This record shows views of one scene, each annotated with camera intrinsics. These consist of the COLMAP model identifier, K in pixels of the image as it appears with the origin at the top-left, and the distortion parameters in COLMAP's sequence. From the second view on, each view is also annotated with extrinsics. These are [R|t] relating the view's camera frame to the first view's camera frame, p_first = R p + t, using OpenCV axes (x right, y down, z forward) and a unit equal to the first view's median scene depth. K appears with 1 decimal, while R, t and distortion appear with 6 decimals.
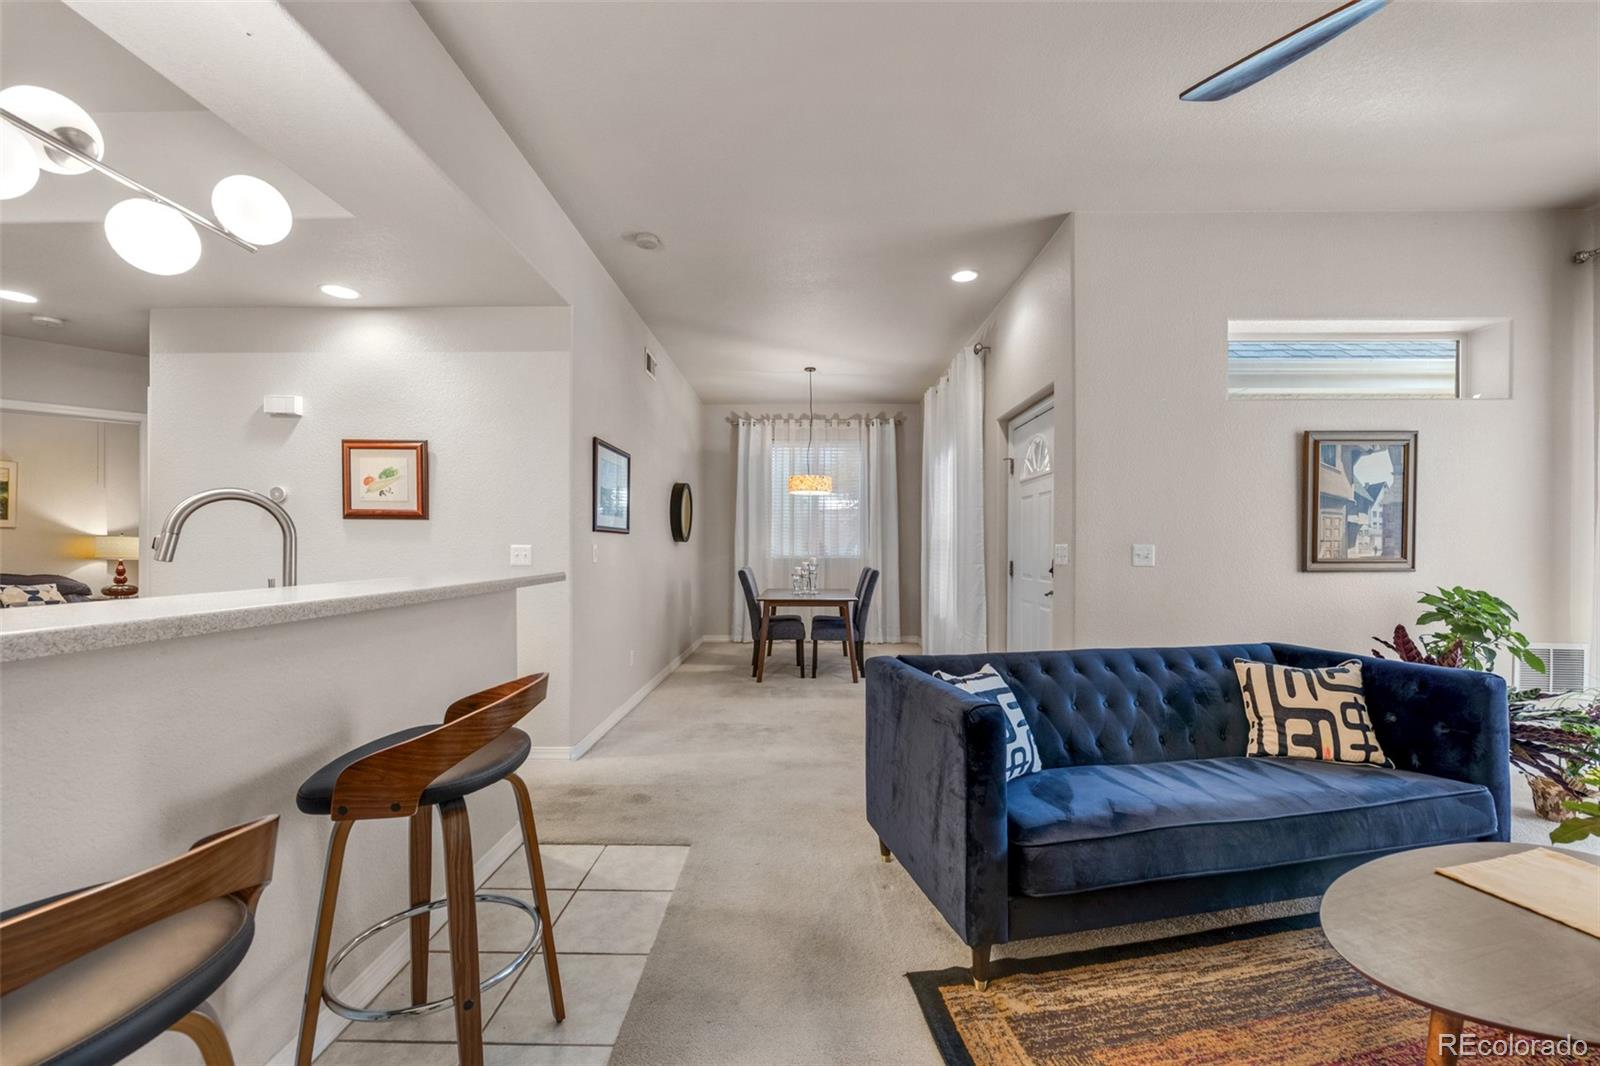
lens RADIAL K [[645.6, 0, 796.5], [0, 645.6, 548.0], [0, 0, 1]] dist [0.003121, -0.004143]
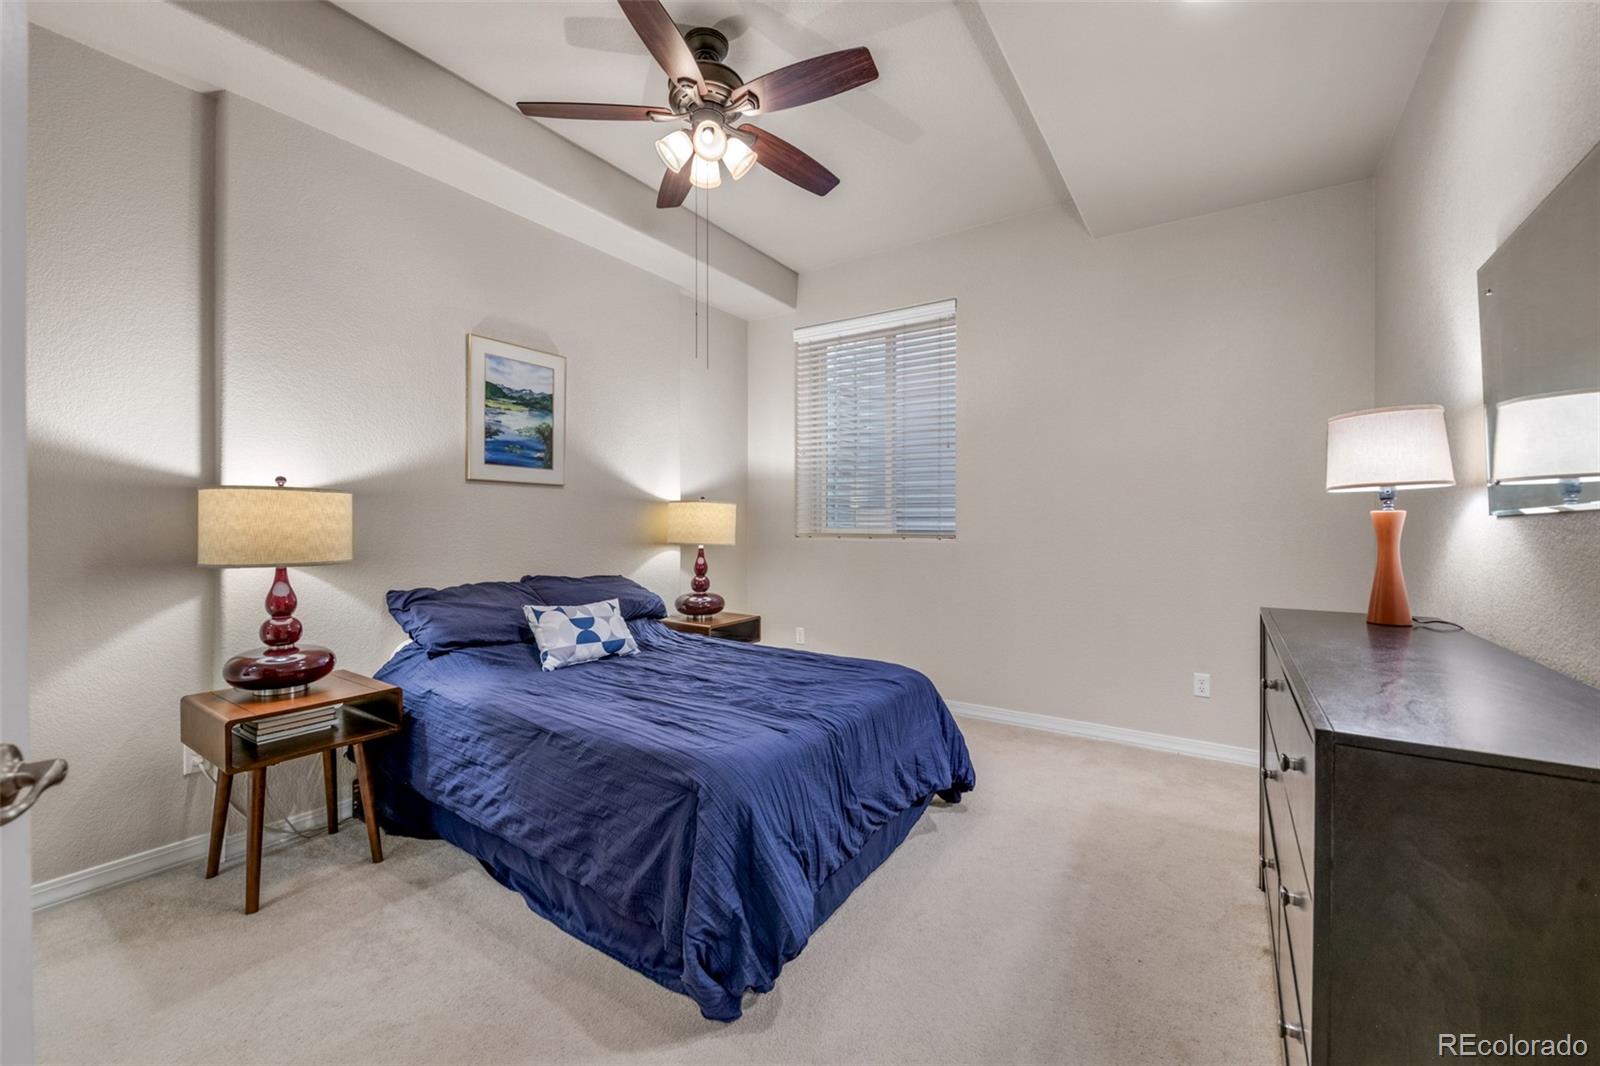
lens RADIAL K [[645.6, 0, 795.6], [0, 645.6, 525.3], [0, 0, 1]] dist [0.003121, -0.004143]
pose [[0.837773, 0.002243, -0.546014, -1.367224], [0.000168, 0.999990, 0.004366, -0.003163], [0.546019, -0.003749, 0.837765, 1.176478]]
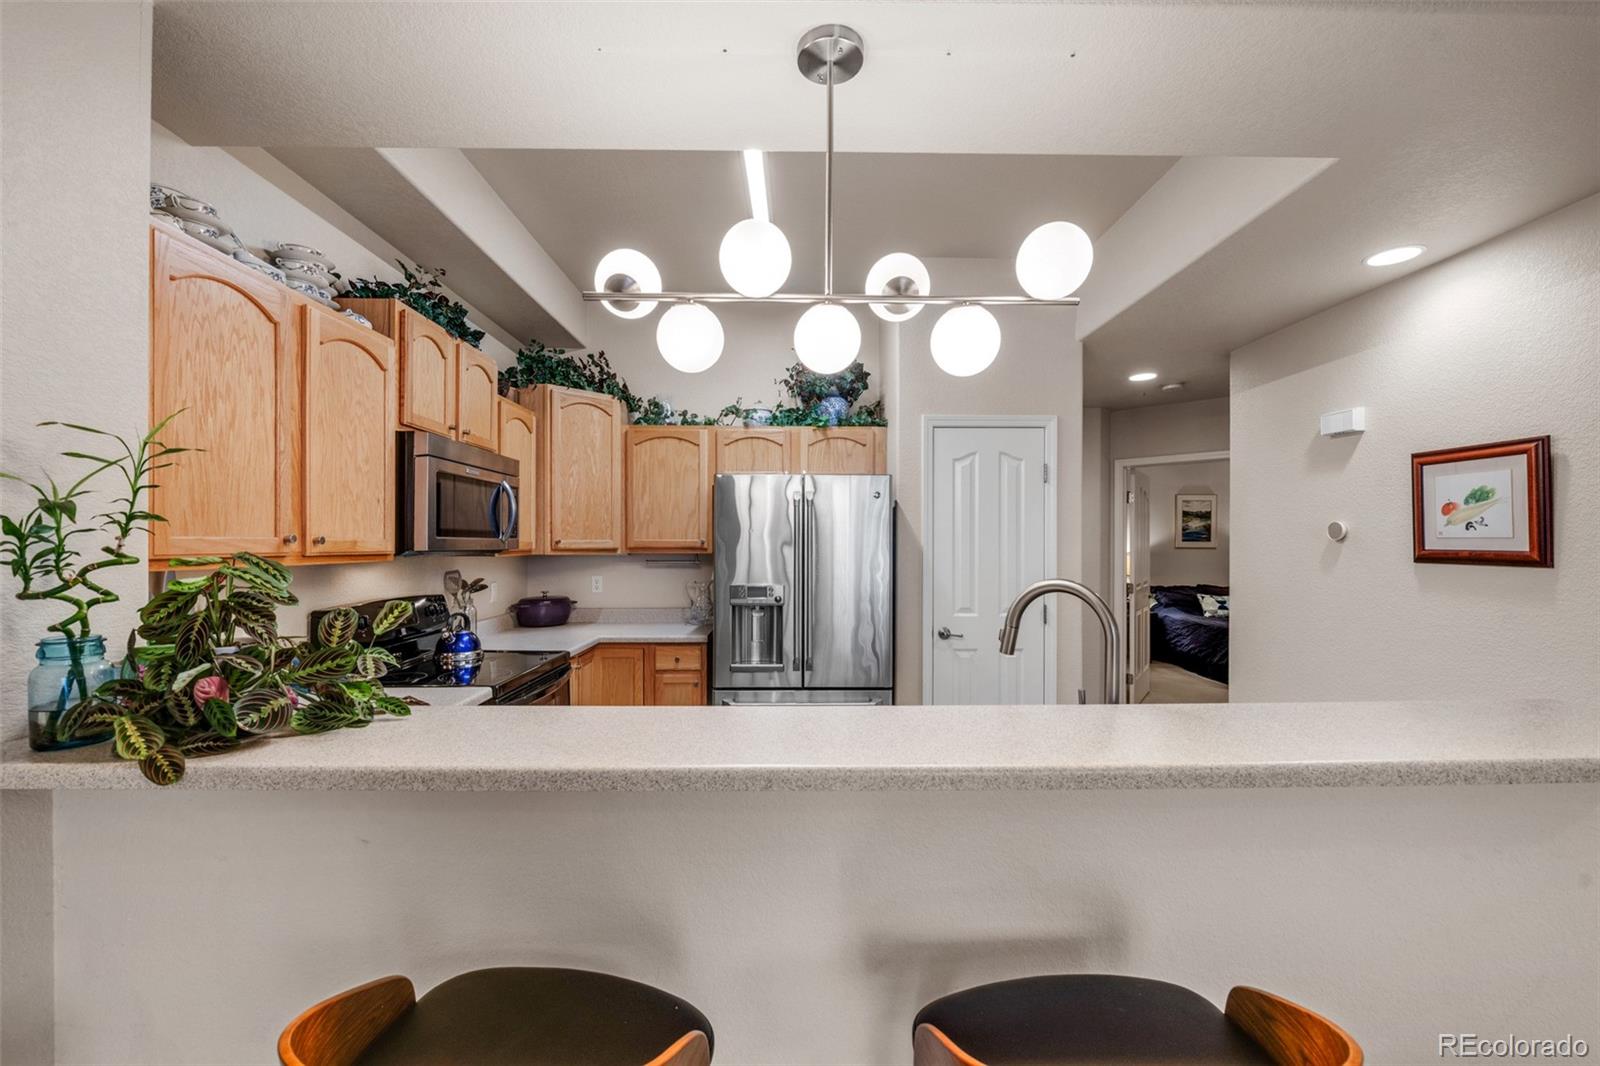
lens RADIAL K [[645.6, 0, 800.4], [0, 645.6, 546.7], [0, 0, 1]] dist [0.003121, -0.004143]
pose [[0.031741, 0.001754, -0.999495, 0.004744], [0.000655, 0.999998, 0.001776, -0.064511], [0.999496, -0.000711, 0.031740, 0.283743]]
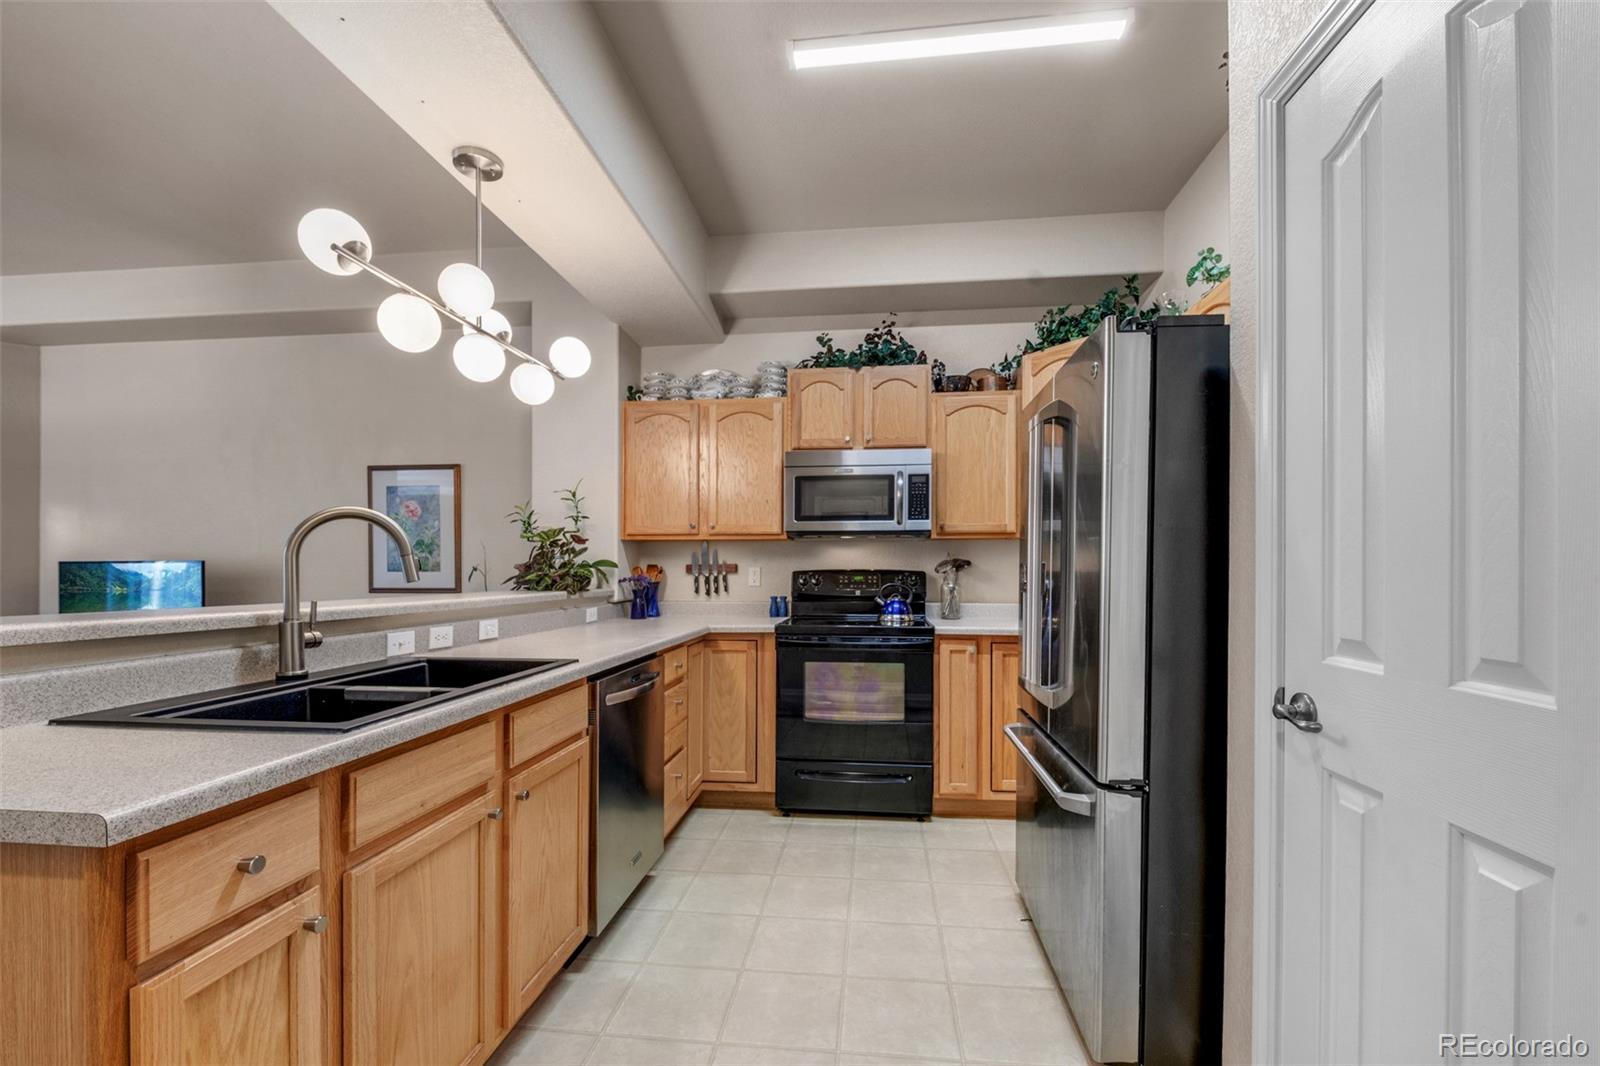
lens RADIAL K [[645.6, 0, 810.2], [0, 645.6, 572.3], [0, 0, 1]] dist [0.003121, -0.004143]
pose [[-0.995745, -0.003152, 0.092095, -0.749281], [-0.003287, 0.999994, -0.001319, 0.001341], [-0.092090, -0.001616, -0.995749, 0.867459]]
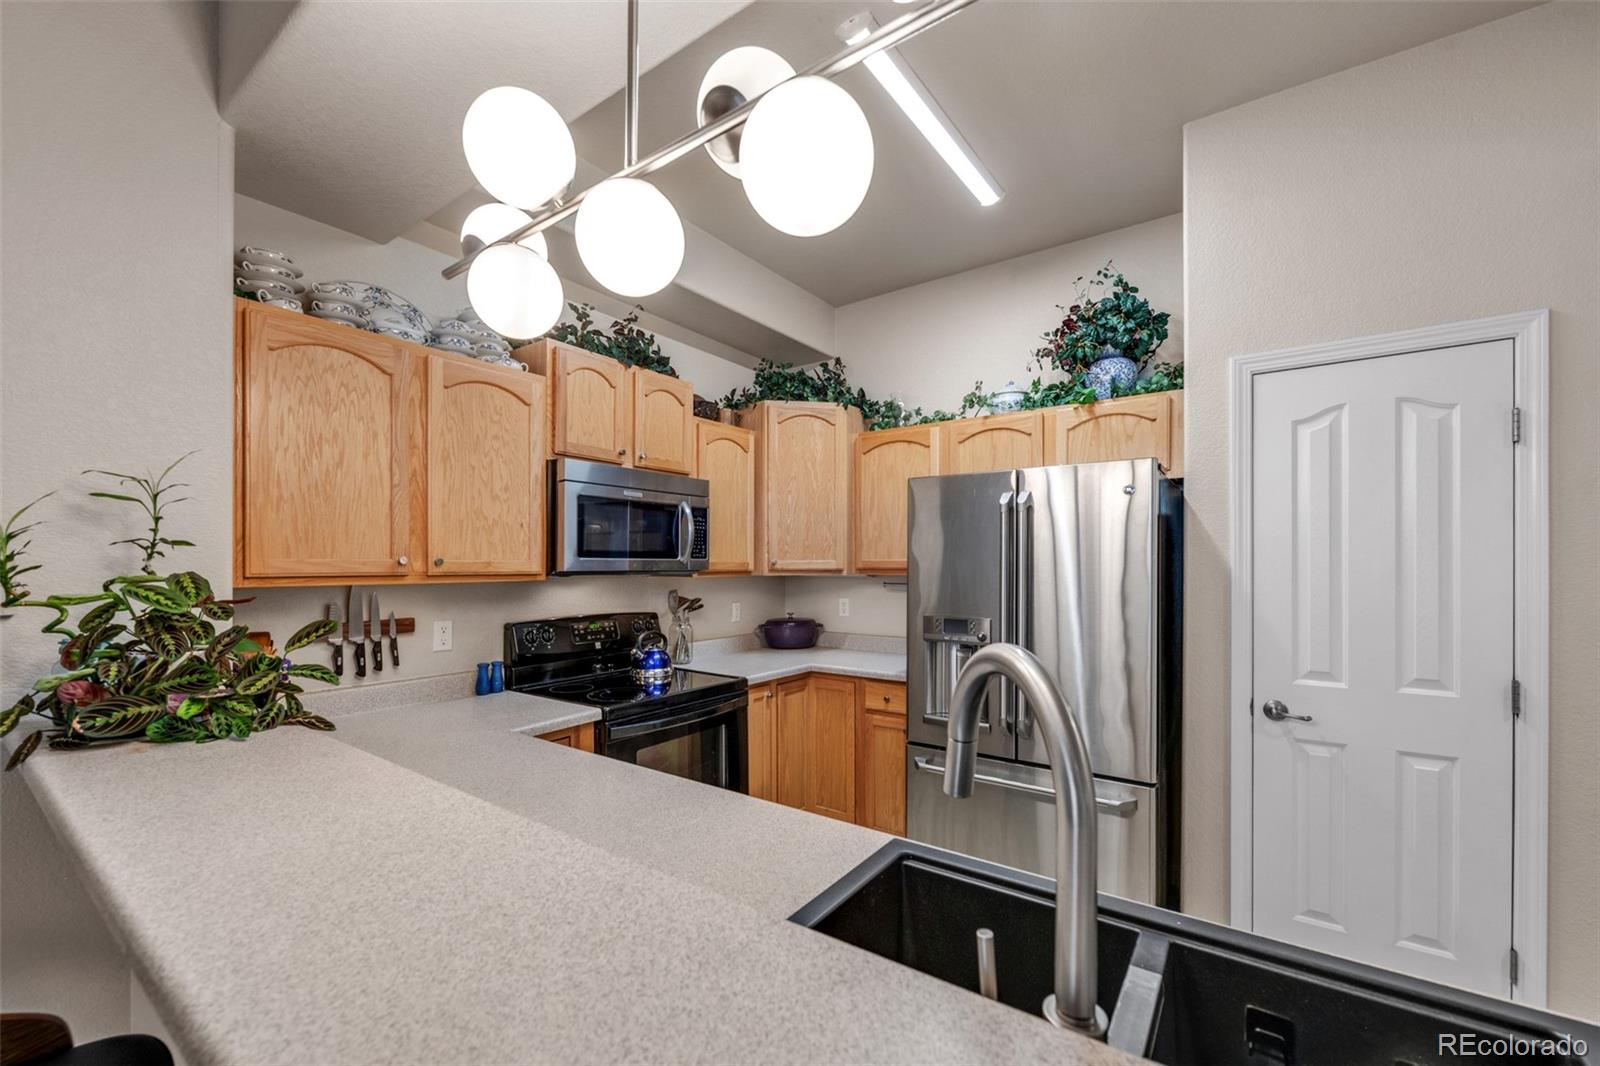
lens RADIAL K [[645.6, 0, 798.7], [0, 645.6, 565.3], [0, 0, 1]] dist [0.003121, -0.004143]
pose [[-0.571125, -0.001388, -0.820862, -0.226401], [0.001026, 0.999997, -0.002405, -0.063702], [0.820862, -0.002216, -0.571122, 0.511480]]
